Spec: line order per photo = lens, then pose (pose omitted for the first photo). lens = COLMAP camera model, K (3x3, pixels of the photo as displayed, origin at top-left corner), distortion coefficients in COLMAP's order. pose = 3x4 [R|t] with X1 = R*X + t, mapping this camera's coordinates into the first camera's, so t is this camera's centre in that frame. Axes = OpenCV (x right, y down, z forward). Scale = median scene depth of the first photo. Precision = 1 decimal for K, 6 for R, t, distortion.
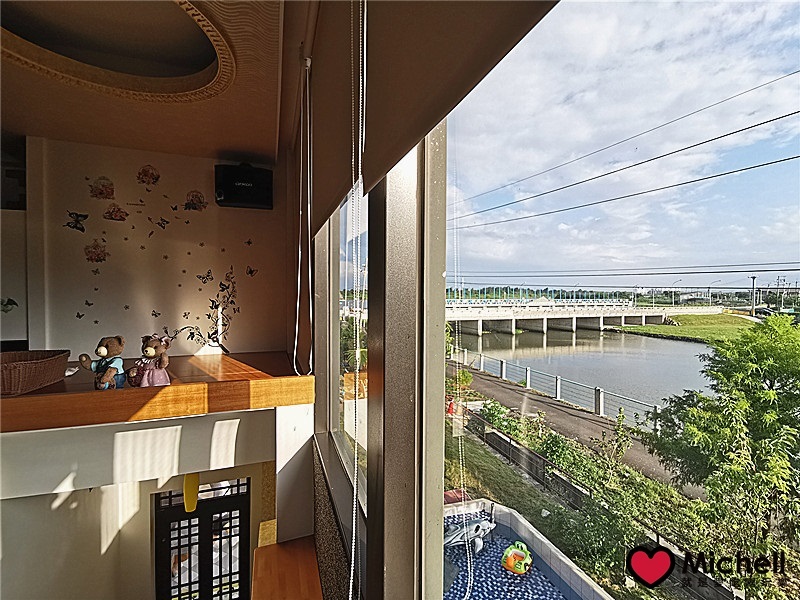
lens RADIAL K [[363.4, 0, 405.6], [0, 363.4, 303.0], [0, 0, 1]] dist [0.001642, -0.000748]
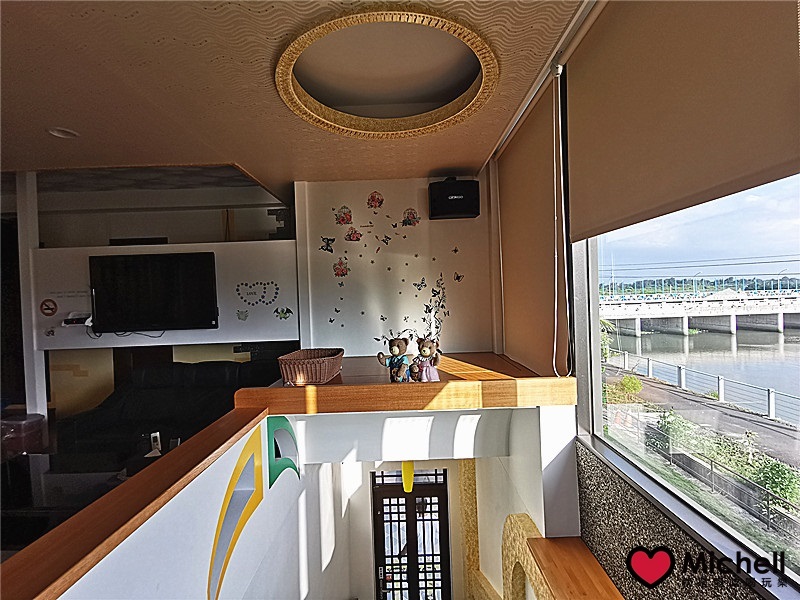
lens RADIAL K [[363.4, 0, 405.6], [0, 363.4, 303.0], [0, 0, 1]] dist [0.001642, -0.000748]
pose [[0.936893, -0.028890, -0.348419, -0.153140], [0.028556, 0.999574, -0.006098, -0.006578], [0.348447, -0.004236, 0.937319, -0.048688]]
